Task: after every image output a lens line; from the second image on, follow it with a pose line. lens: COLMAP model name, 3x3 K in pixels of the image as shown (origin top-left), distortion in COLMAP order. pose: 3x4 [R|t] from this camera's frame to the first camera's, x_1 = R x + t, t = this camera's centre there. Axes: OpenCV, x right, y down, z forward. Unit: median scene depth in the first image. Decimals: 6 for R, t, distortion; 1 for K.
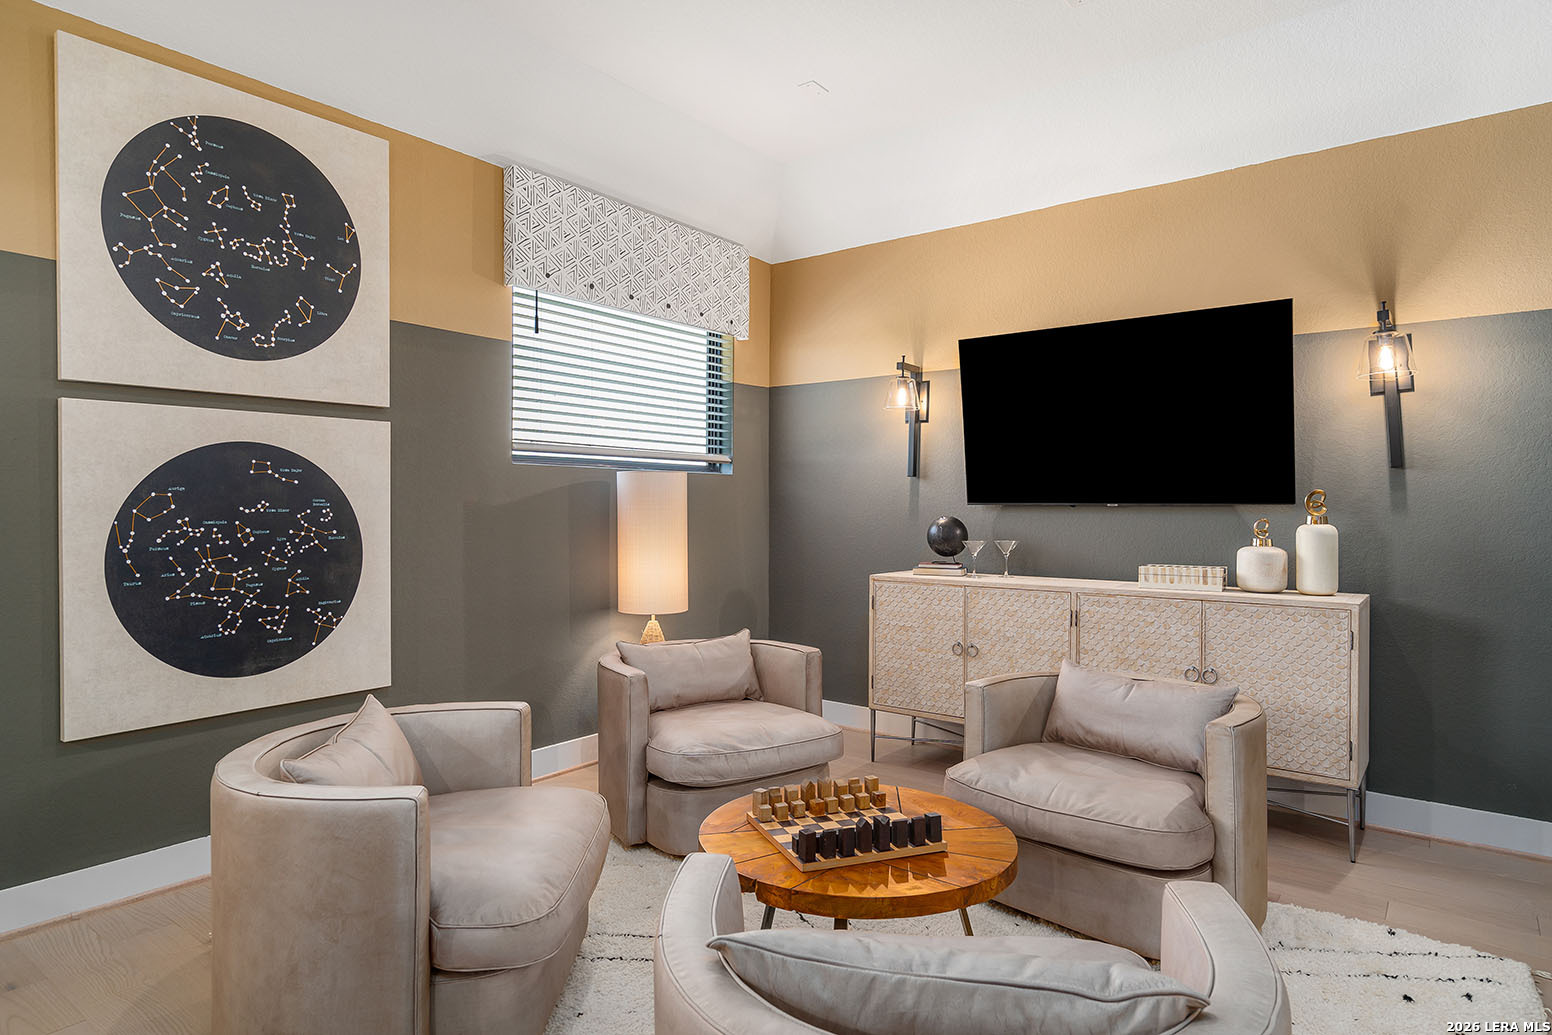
lens RADIAL K [[877.9, 0, 776.0], [0, 877.9, 517.5], [0, 0, 1]] dist [-0.001763, -0.000076]
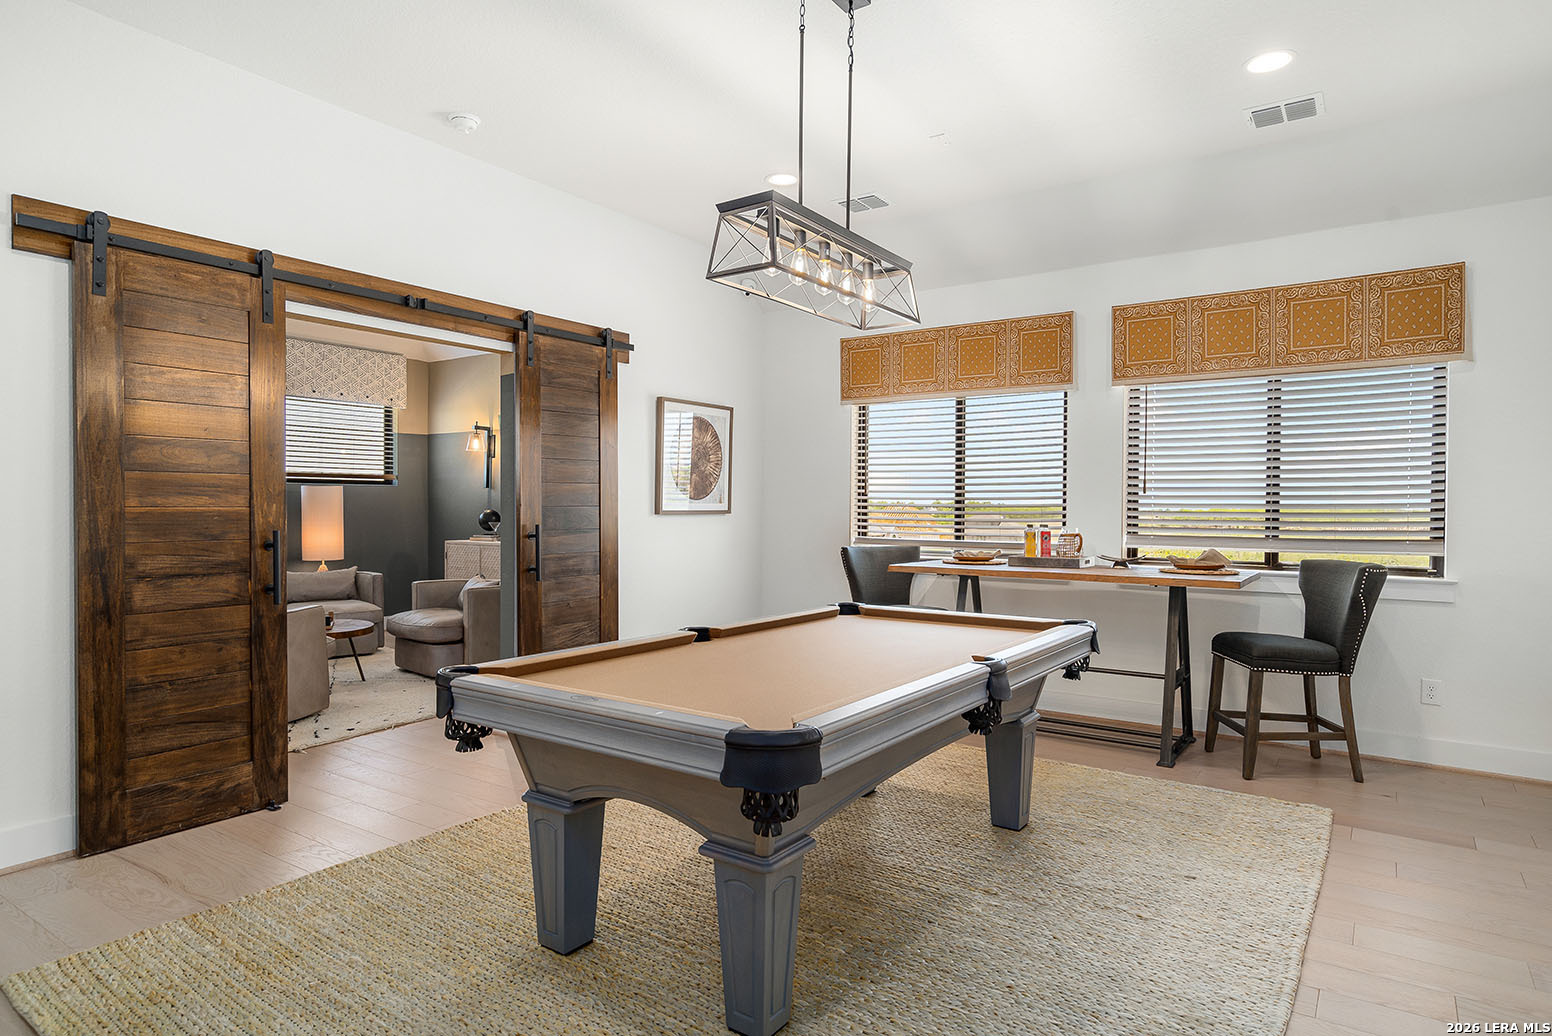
lens RADIAL K [[882.6, 0, 776.0], [0, 882.6, 518.0], [0, 0, 1]] dist [0.000730, 0.000132]
pose [[0.999342, -0.003226, 0.036120, 0.738532], [0.003343, 0.999989, -0.003186, 0.025965], [-0.036109, 0.003304, 0.999342, -0.899017]]
